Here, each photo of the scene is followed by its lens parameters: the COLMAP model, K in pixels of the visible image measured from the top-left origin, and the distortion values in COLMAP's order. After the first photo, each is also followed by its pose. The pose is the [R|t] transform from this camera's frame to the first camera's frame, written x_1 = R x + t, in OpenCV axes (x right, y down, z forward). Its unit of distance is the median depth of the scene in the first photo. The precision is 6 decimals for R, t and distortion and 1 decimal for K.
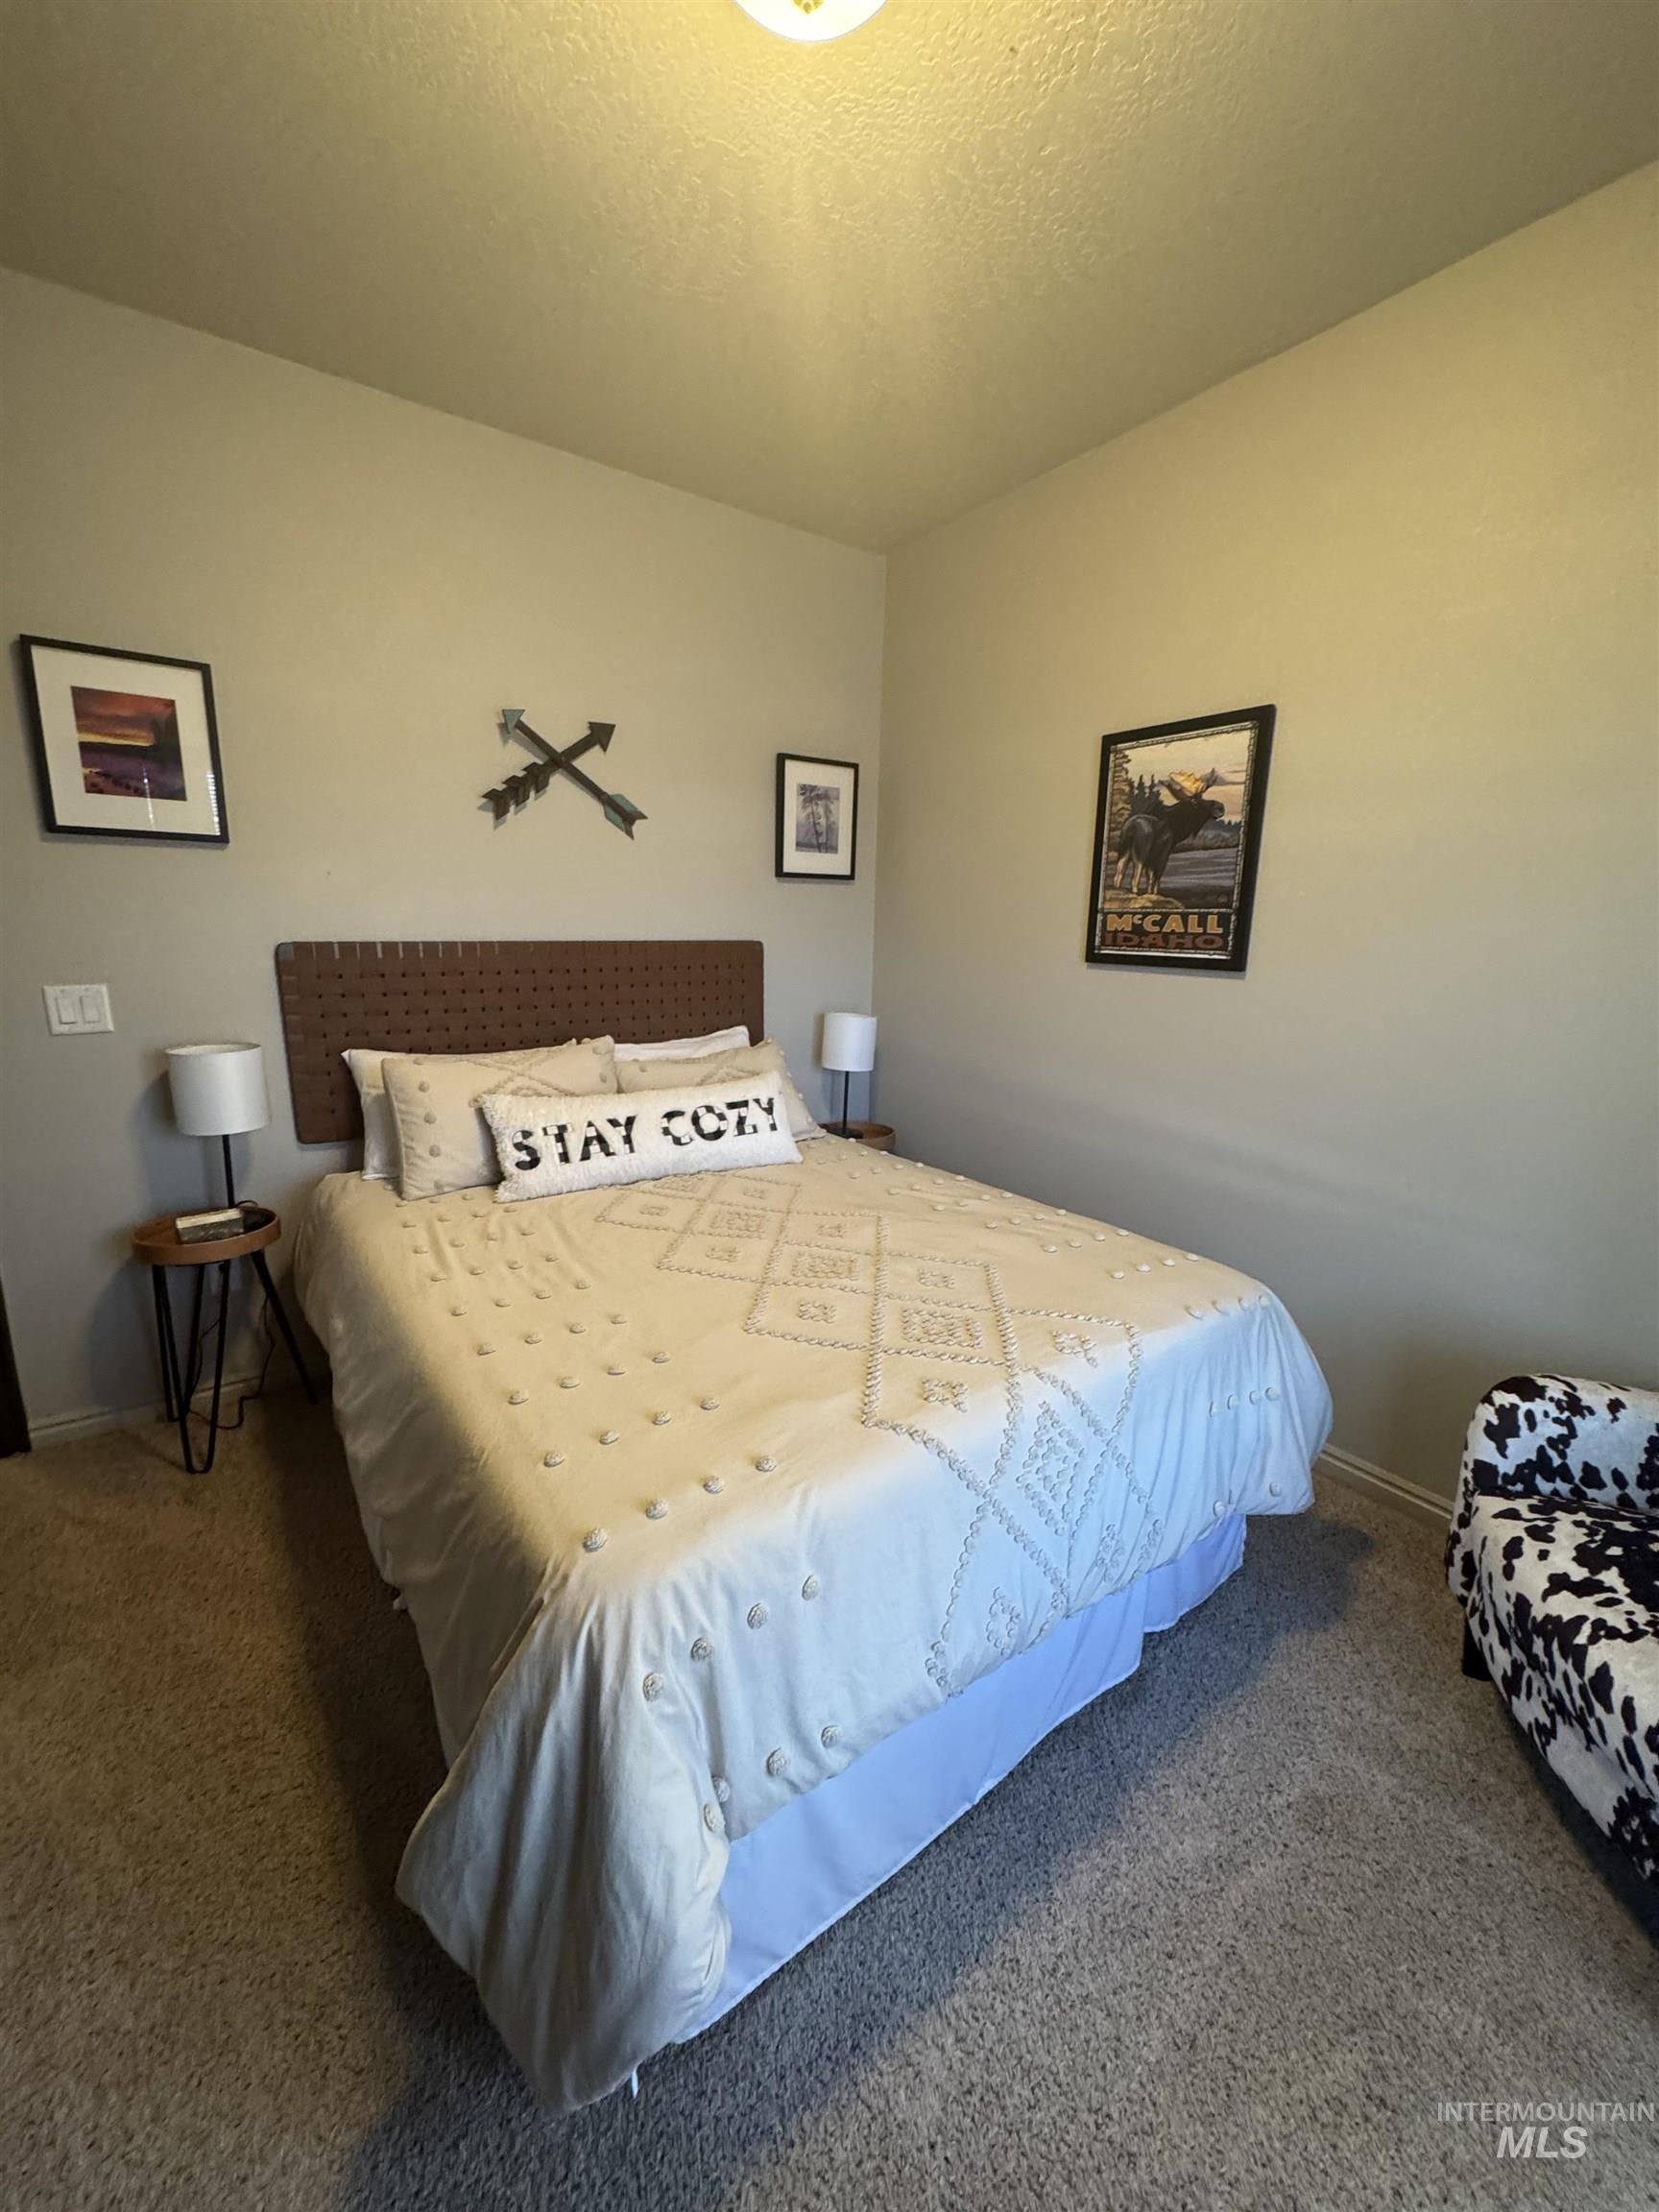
lens RADIAL K [[877.8, 0, 832.6], [0, 877.8, 1111.7], [0, 0, 1]] dist [0.000451, 0.000467]
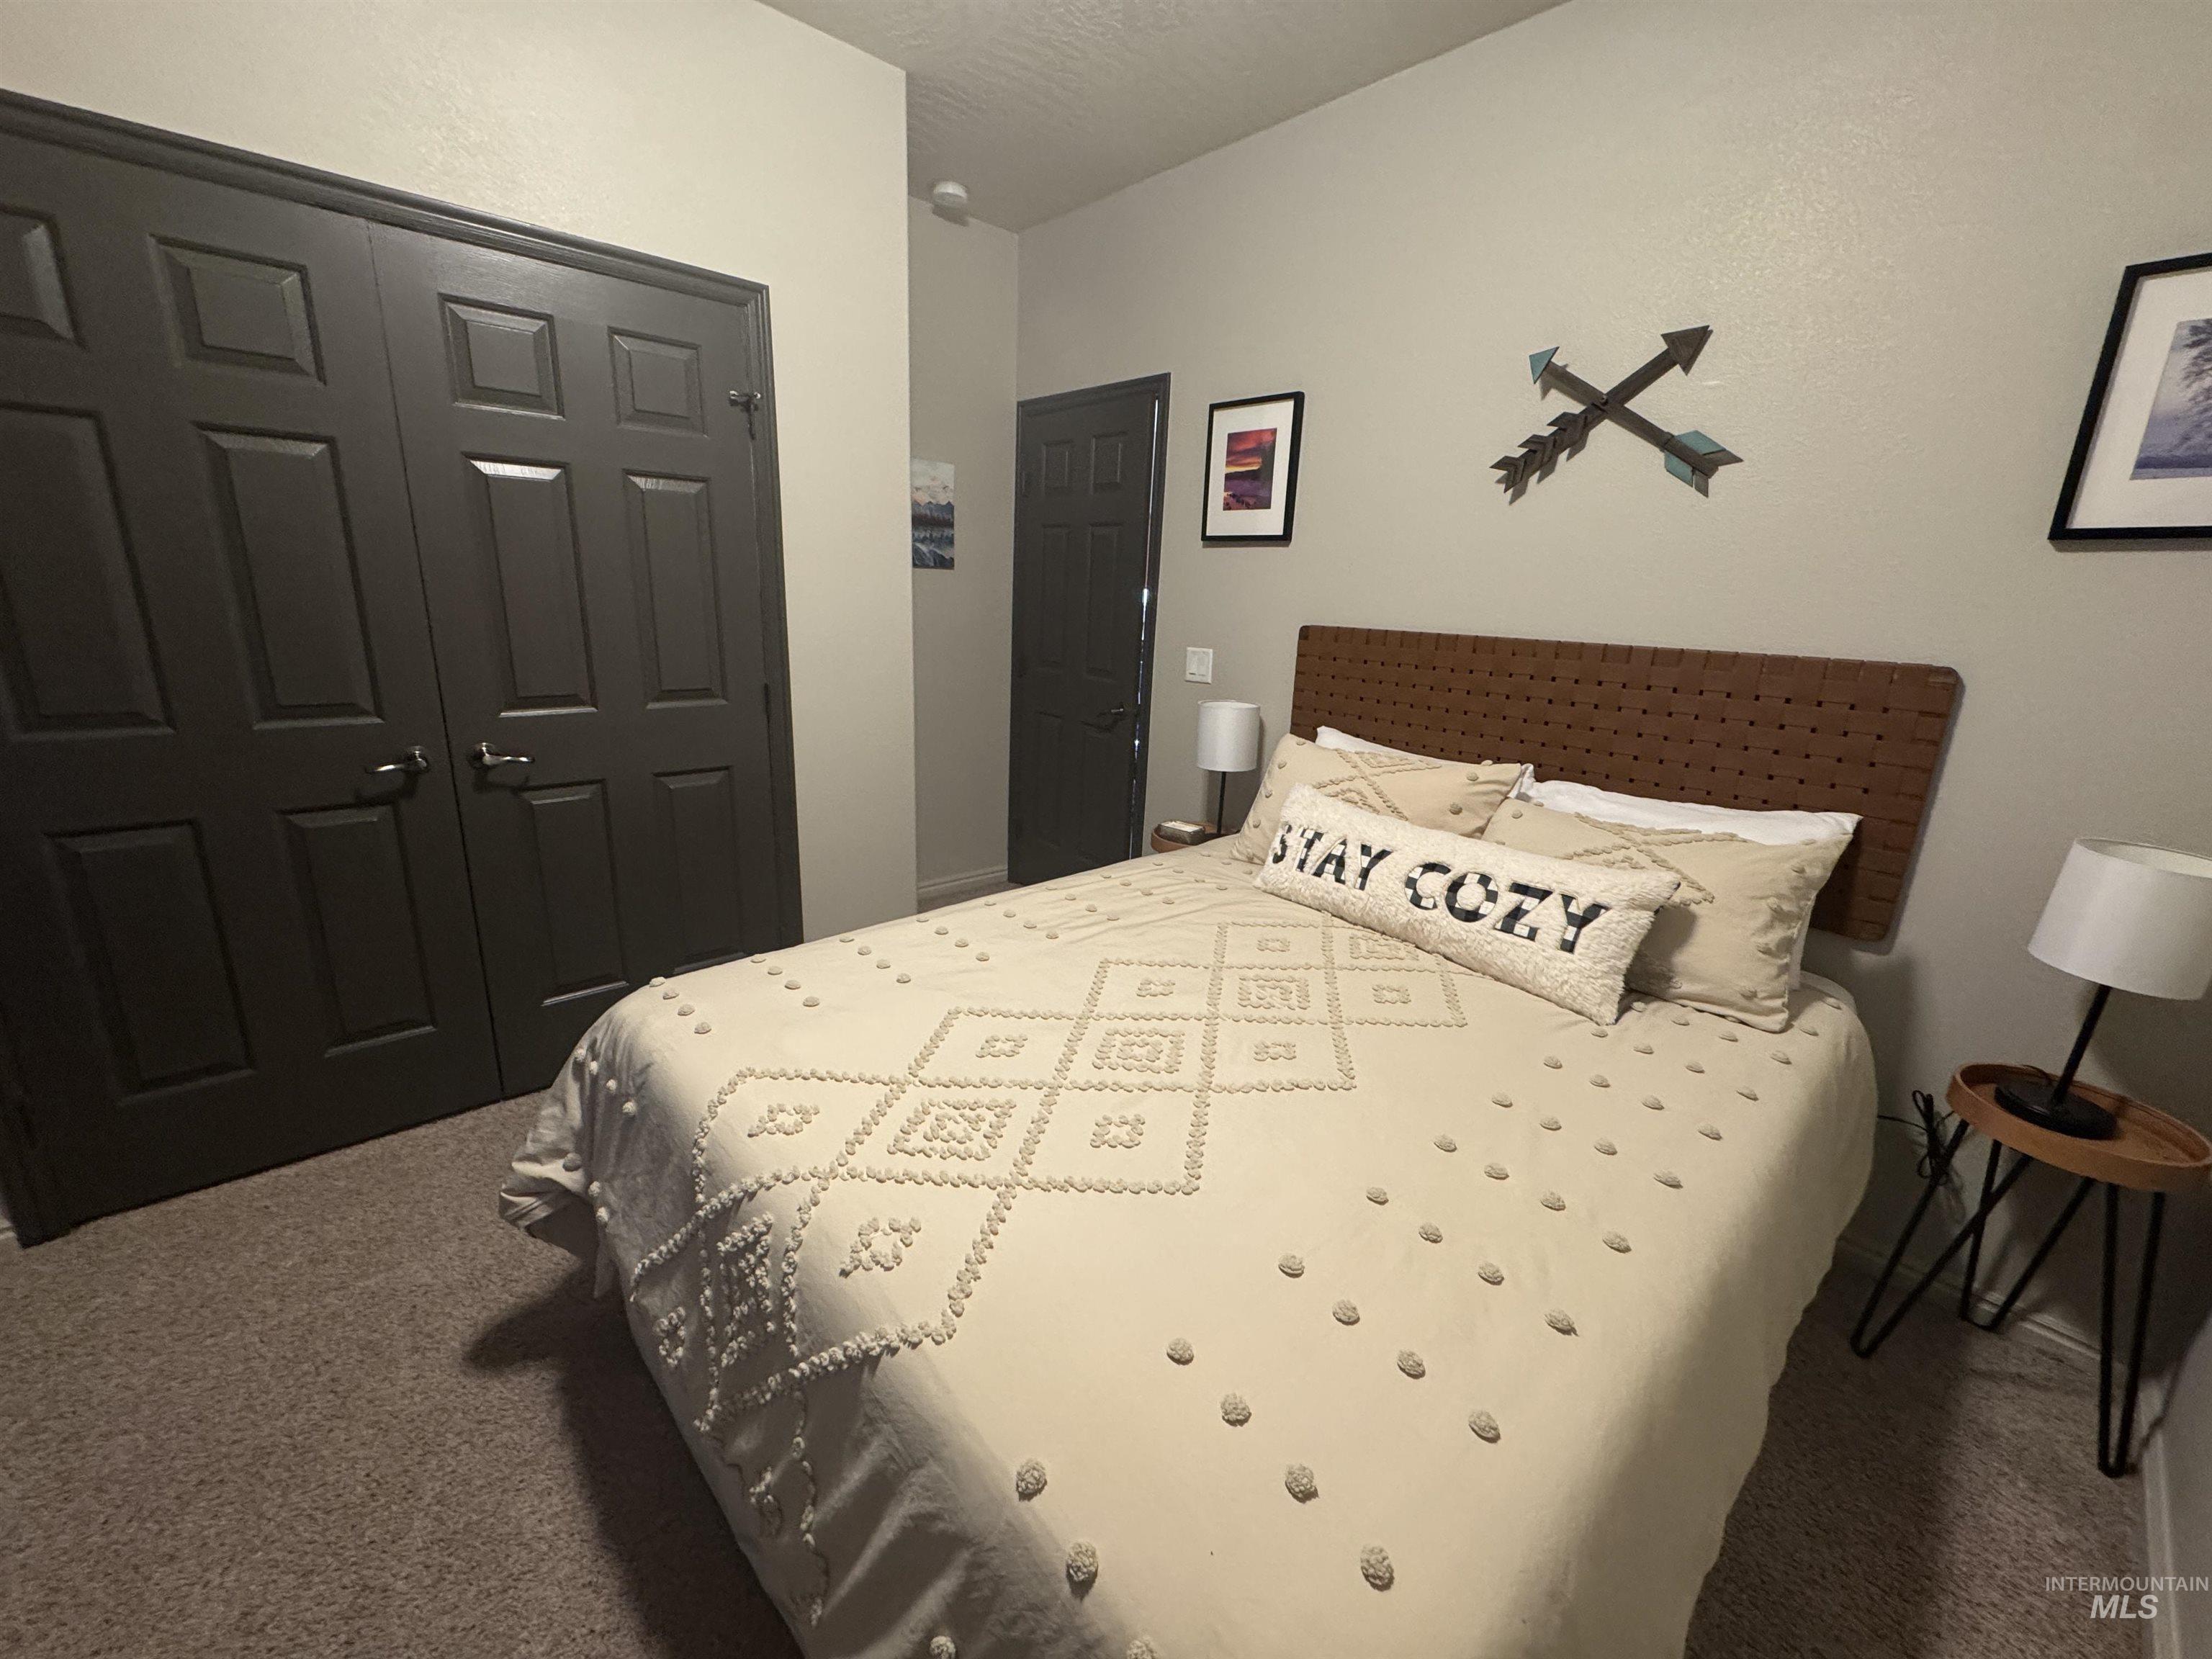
lens RADIAL K [[877.8, 0, 1094.4], [0, 877.8, 816.9], [0, 0, 1]] dist [0.000451, 0.000467]
pose [[0.114058, 0.243983, -0.963049, 0.510149], [-0.243438, 0.946686, 0.211006, -0.128194], [0.963187, 0.210376, 0.167372, 0.587611]]
